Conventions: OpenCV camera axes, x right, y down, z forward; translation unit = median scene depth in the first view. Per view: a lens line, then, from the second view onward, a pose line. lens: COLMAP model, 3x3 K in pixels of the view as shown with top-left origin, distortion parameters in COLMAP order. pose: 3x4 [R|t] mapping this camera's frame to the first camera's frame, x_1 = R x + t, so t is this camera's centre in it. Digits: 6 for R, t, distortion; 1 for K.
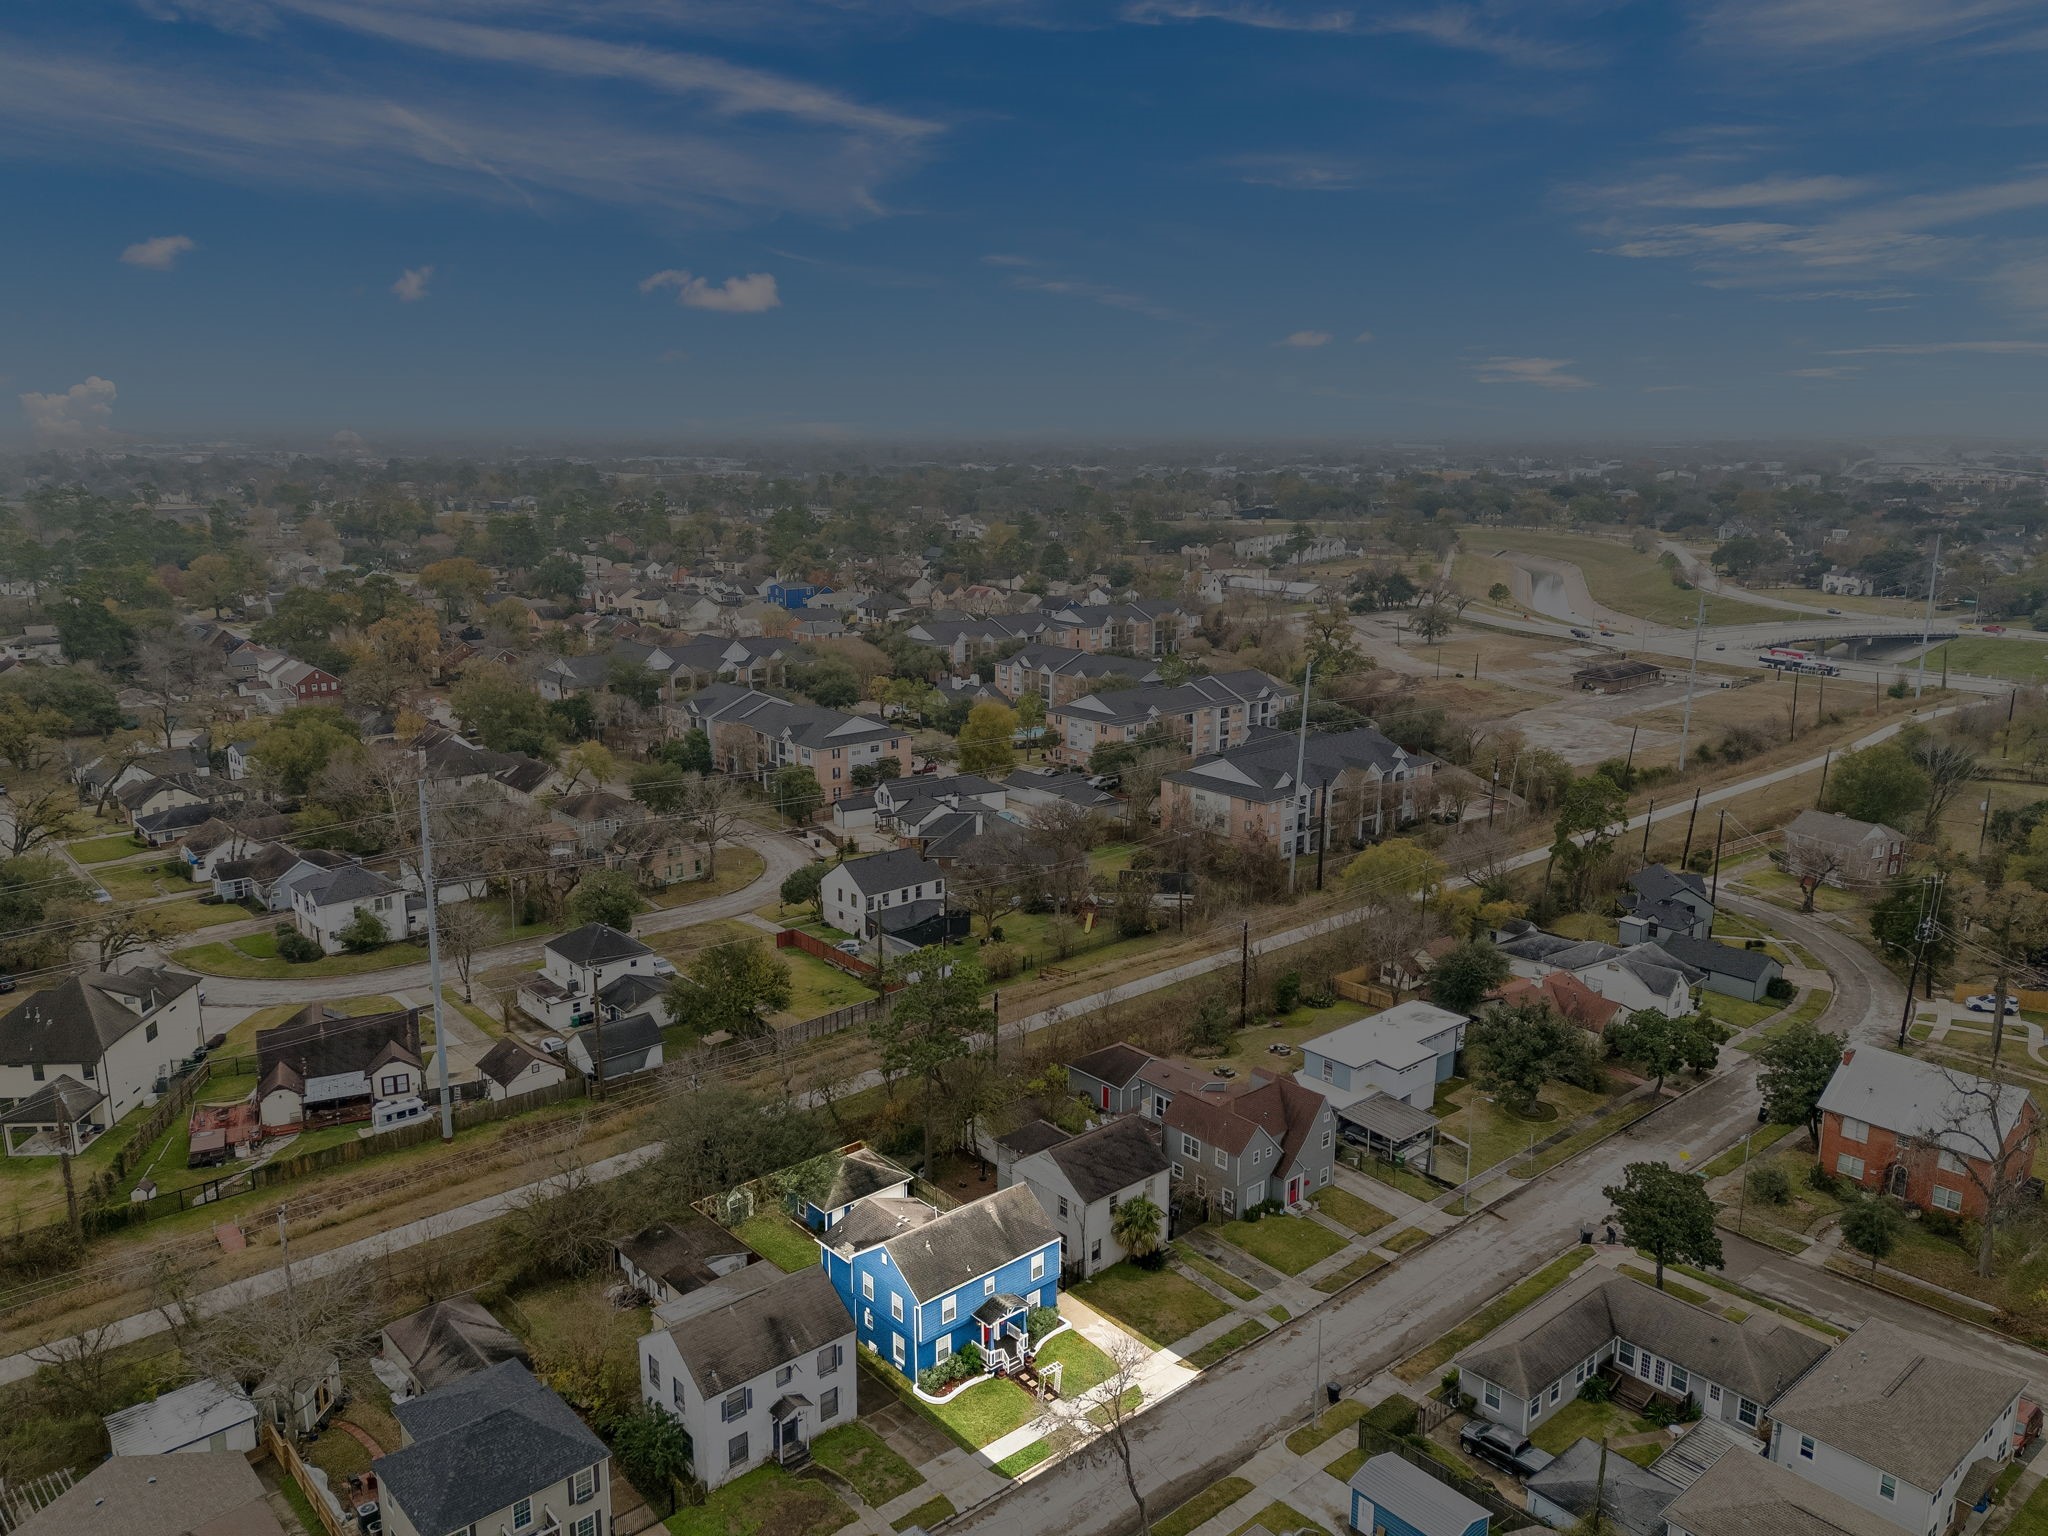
lens RADIAL K [[1502.7, 0, 1024.0], [0, 1502.7, 768.0], [0, 0, 1]] dist [0.104806, -0.067925]
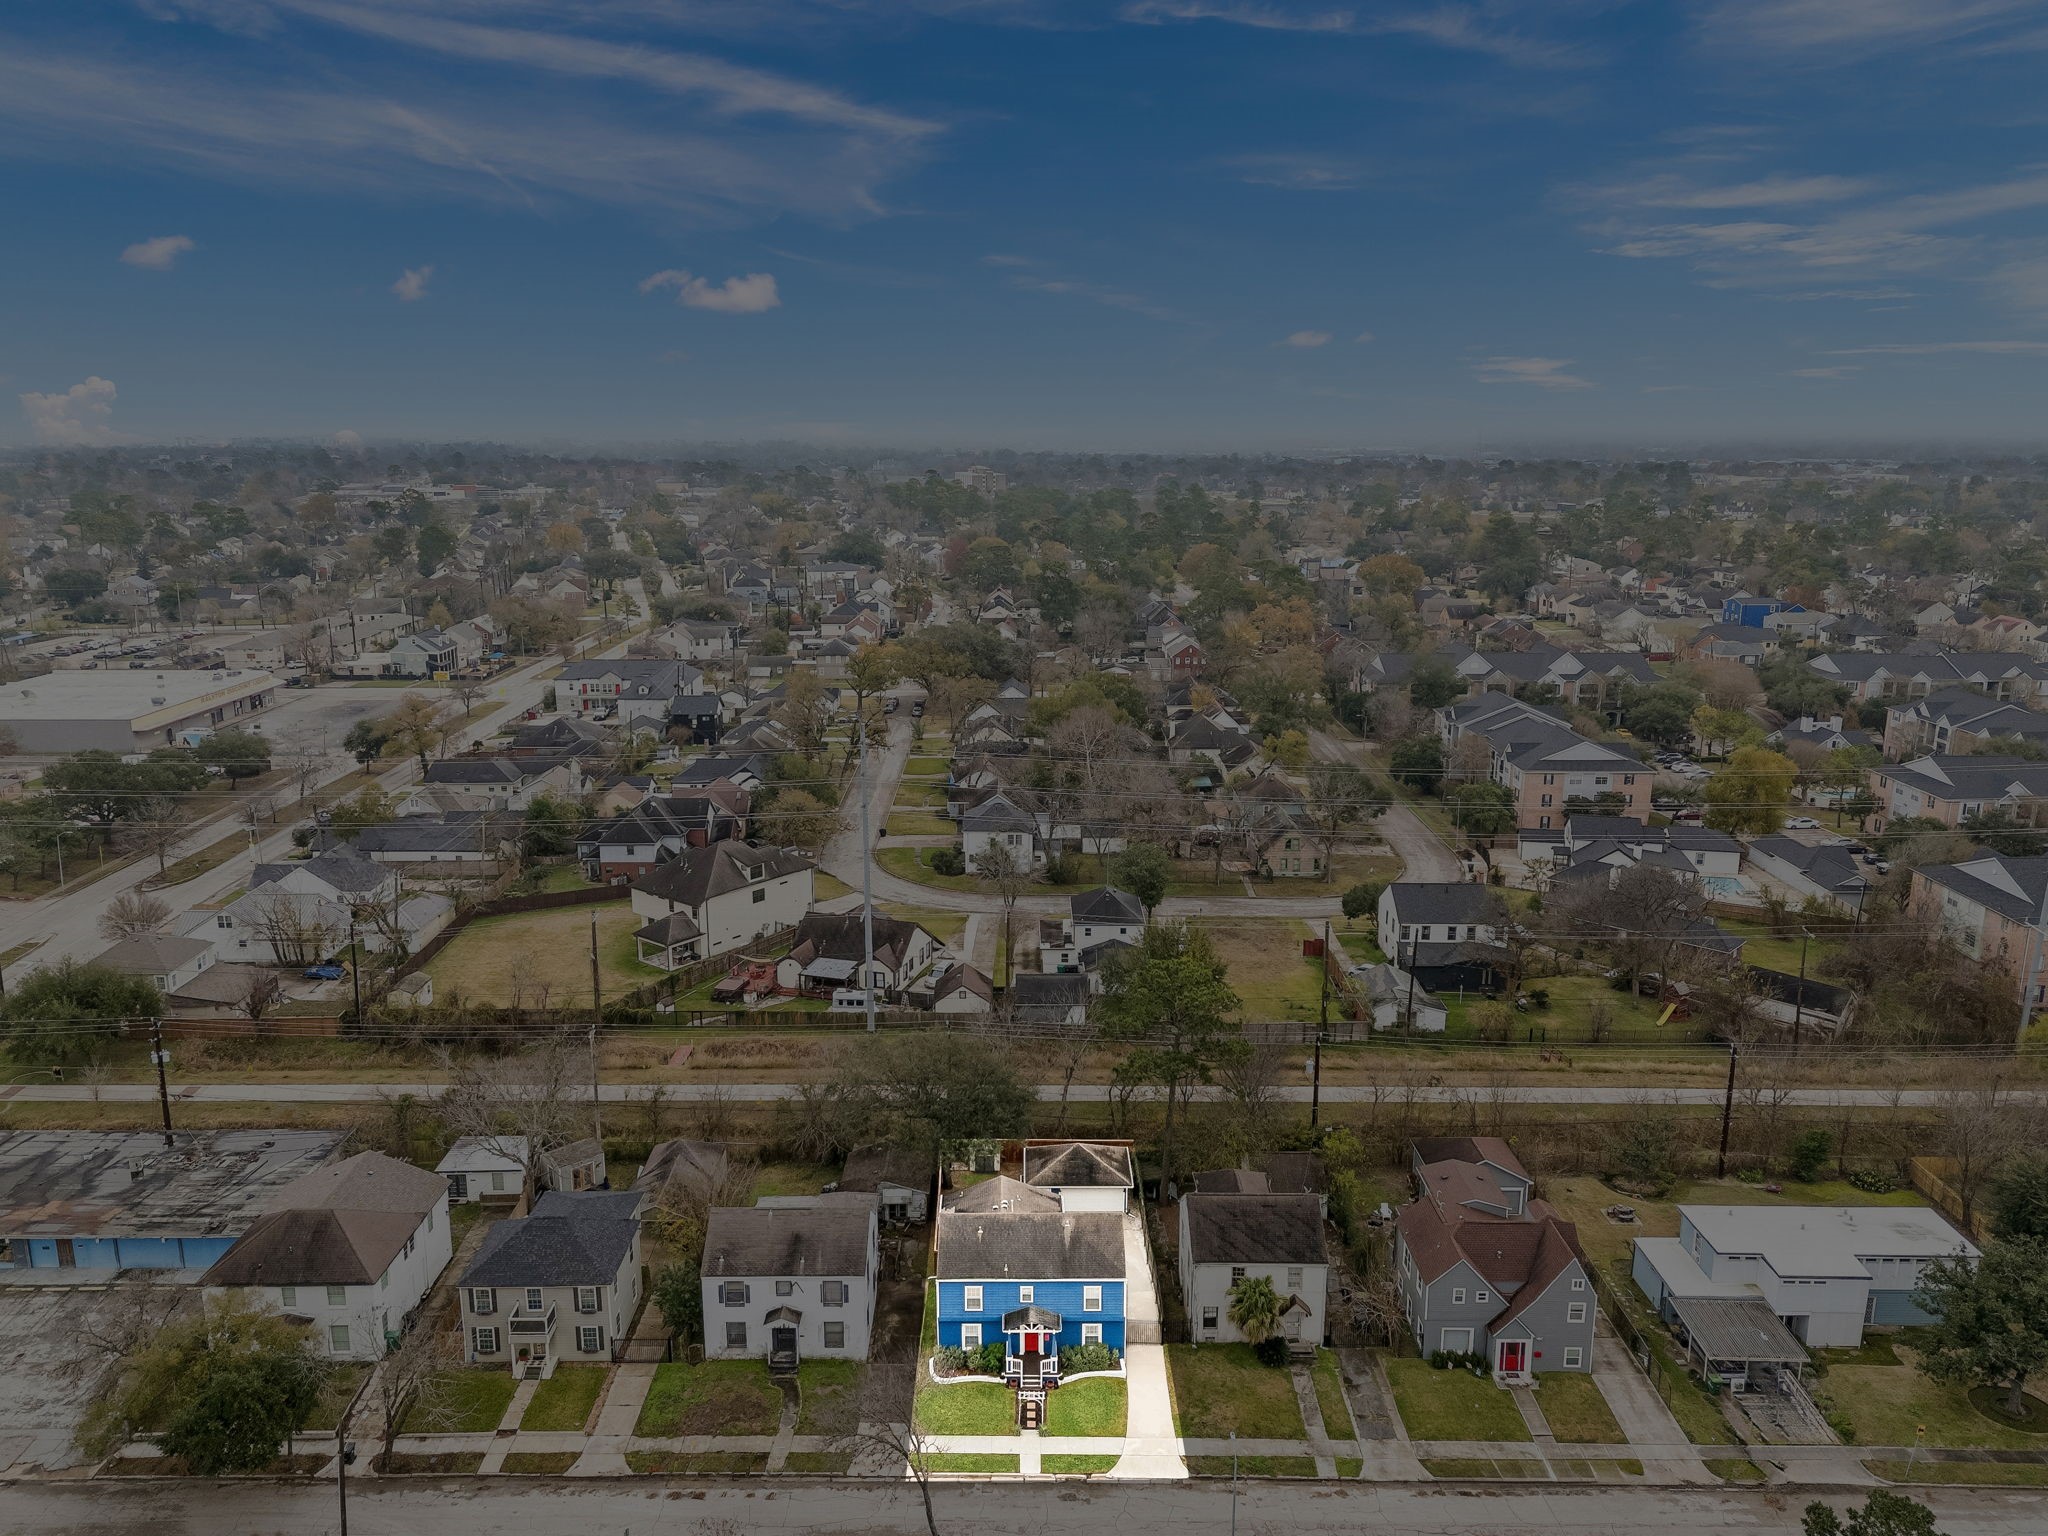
lens RADIAL K [[1502.7, 0, 1024.0], [0, 1502.7, 768.0], [0, 0, 1]] dist [0.104806, -0.067925]
pose [[0.761367, 0.143164, -0.632317, 0.407818], [-0.143900, 0.988303, 0.050494, -0.032189], [0.632150, 0.052546, 0.773063, 0.167772]]
